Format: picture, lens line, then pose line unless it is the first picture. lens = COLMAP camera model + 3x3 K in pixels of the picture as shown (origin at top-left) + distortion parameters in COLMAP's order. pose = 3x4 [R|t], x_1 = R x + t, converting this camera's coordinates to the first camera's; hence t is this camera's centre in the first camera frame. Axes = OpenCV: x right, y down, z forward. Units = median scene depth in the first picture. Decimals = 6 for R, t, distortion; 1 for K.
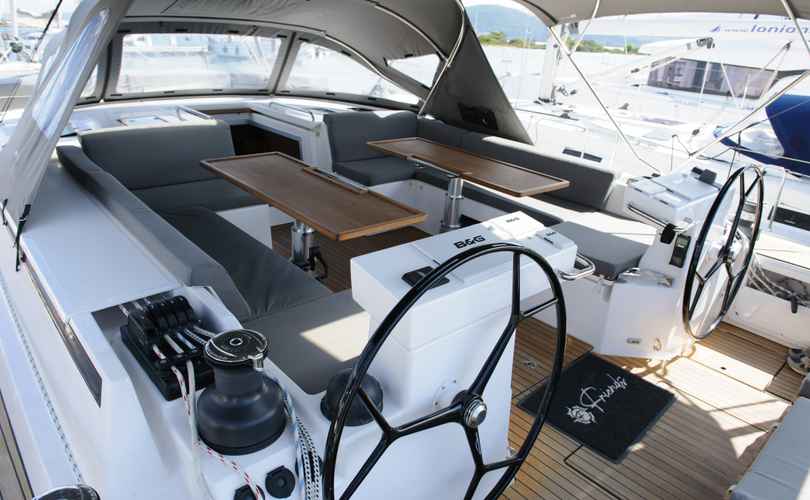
lens RADIAL K [[533.9, 0, 383.7], [0, 533.9, 250.8], [0, 0, 1]] dist [-0.028219, -0.002757]
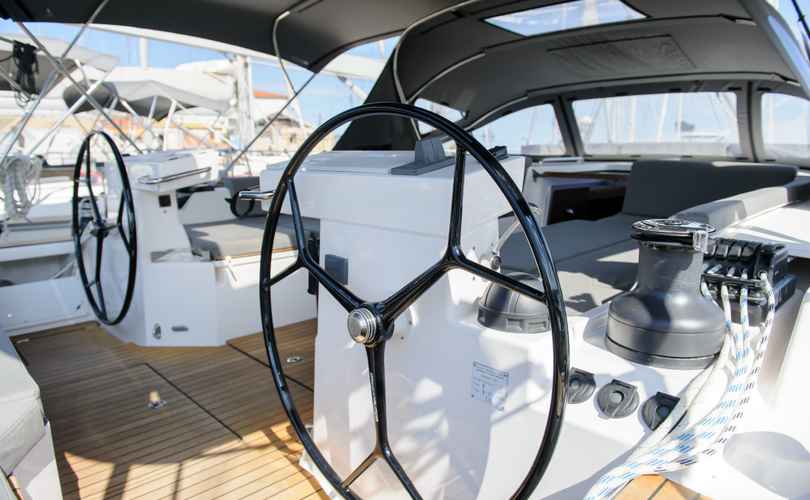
lens RADIAL K [[533.9, 0, 383.7], [0, 533.9, 250.8], [0, 0, 1]] dist [-0.028219, -0.002757]
pose [[0.047812, 0.134188, -0.989802, 0.628821], [-0.382822, 0.917729, 0.105925, -0.060295], [0.922584, 0.373854, 0.095249, 0.542128]]
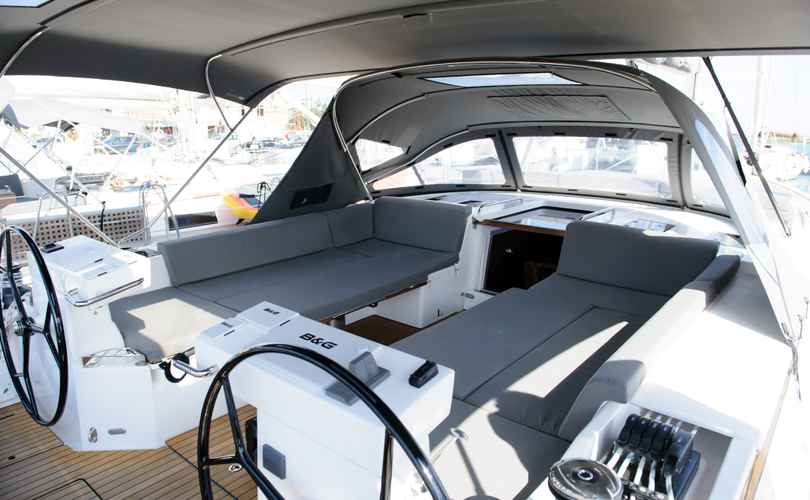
lens RADIAL K [[541.6, 0, 377.0], [0, 541.6, 249.3], [0, 0, 1]] dist [-0.025479, -0.000672]
pose [[0.137414, 0.187372, -0.972630, 0.616486], [-0.380044, 0.916765, 0.122917, -0.184385], [0.914704, 0.352752, 0.197186, 0.498868]]
